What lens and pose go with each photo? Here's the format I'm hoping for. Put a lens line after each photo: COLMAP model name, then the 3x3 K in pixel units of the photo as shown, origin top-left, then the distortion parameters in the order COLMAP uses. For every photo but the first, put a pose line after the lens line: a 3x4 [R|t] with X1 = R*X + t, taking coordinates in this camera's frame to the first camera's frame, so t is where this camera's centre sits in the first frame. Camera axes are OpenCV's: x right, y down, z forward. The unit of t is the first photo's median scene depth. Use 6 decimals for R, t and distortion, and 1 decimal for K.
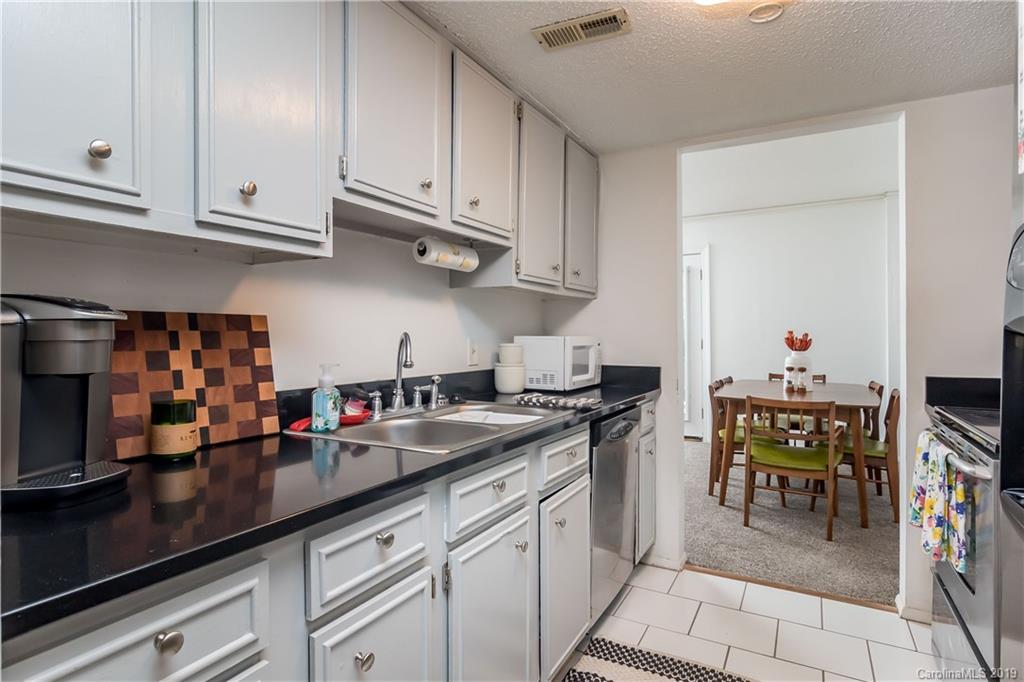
lens RADIAL K [[553.8, 0, 515.6], [0, 553.8, 338.0], [0, 0, 1]] dist [-0.002835, -0.001101]
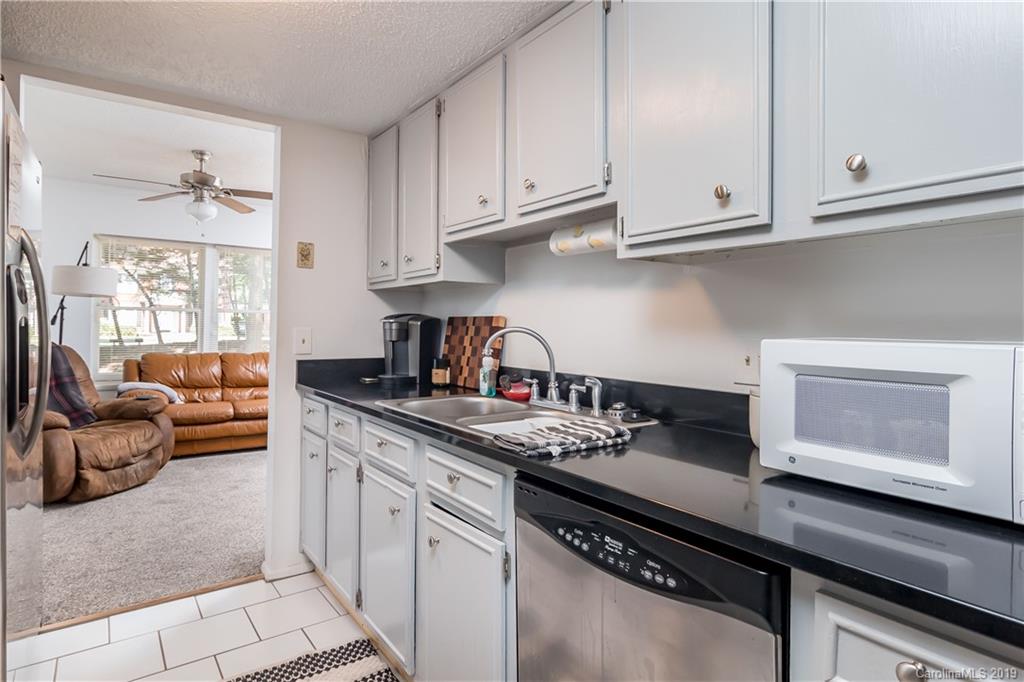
lens RADIAL K [[553.8, 0, 514.6], [0, 553.8, 329.6], [0, 0, 1]] dist [-0.002835, -0.001101]
pose [[-0.418660, -0.008627, -0.908102, 0.783413], [-0.027267, 0.999623, 0.003075, -0.007169], [0.907734, 0.026048, -0.418738, 1.406784]]
